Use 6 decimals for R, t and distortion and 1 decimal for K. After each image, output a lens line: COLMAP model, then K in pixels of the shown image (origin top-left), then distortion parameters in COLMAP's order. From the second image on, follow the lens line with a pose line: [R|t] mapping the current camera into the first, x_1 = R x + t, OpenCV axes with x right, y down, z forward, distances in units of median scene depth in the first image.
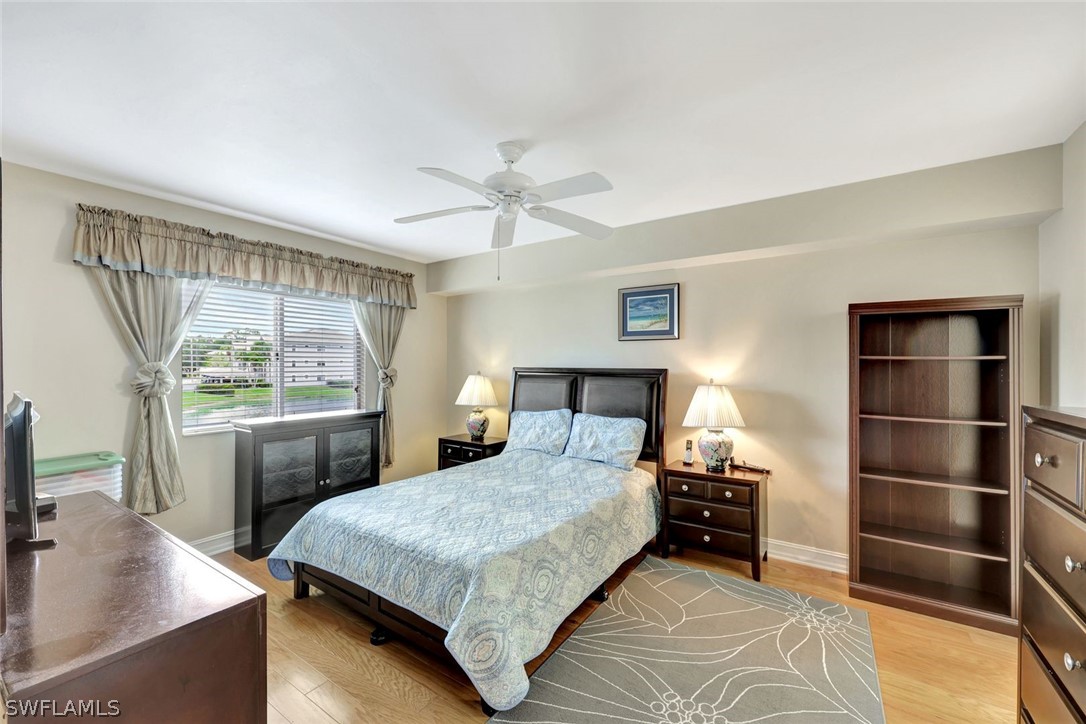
lens RADIAL K [[441.7, 0, 543.0], [0, 441.7, 362.0], [0, 0, 1]] dist [0.000320, 0.000051]
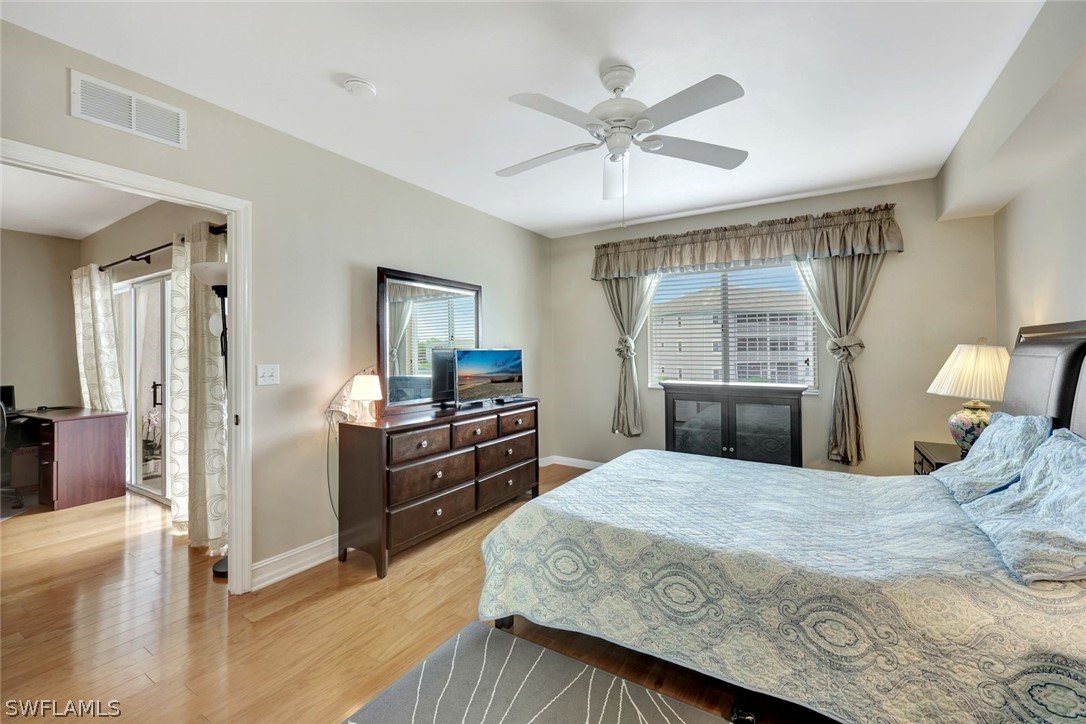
lens RADIAL K [[452.3, 0, 544.8], [0, 452.3, 346.8], [0, 0, 1]] dist [0.000084, 0.000058]
pose [[0.031135, -0.009851, -0.999467, 0.546117], [0.009499, 0.999909, -0.009559, 0.042364], [0.999470, -0.009196, 0.031226, 0.558231]]
